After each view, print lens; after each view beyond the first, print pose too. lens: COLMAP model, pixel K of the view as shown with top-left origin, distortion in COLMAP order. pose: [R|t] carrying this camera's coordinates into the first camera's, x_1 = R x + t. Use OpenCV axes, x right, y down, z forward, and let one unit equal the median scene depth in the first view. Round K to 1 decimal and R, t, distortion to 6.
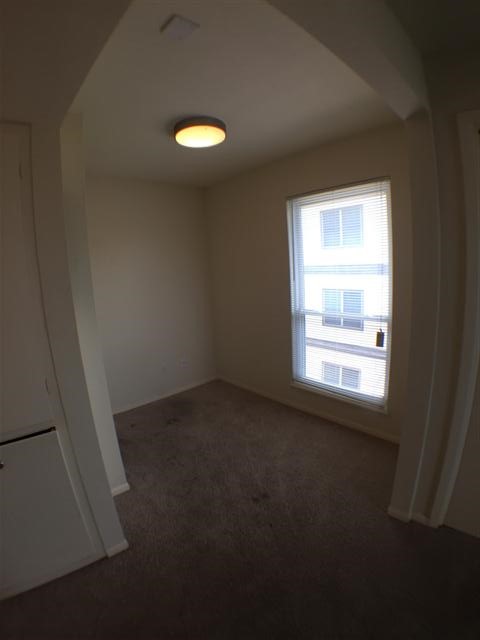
lens RADIAL K [[304.4, 0, 240.0], [0, 304.4, 320.0], [0, 0, 1]] dist [-0.162049, 0.021480]
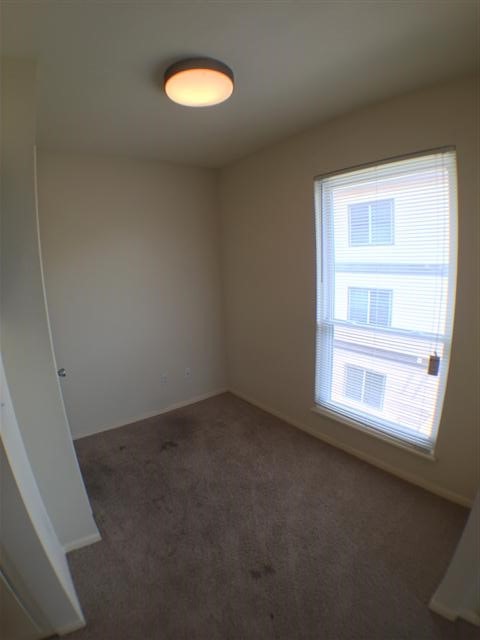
lens RADIAL K [[304.4, 0, 240.0], [0, 304.4, 320.0], [0, 0, 1]] dist [-0.162049, 0.021480]
pose [[0.996639, 0.032709, -0.075107, 0.034953], [-0.031475, 0.999350, 0.017562, -0.046911], [0.075633, -0.015139, 0.997021, 0.245960]]
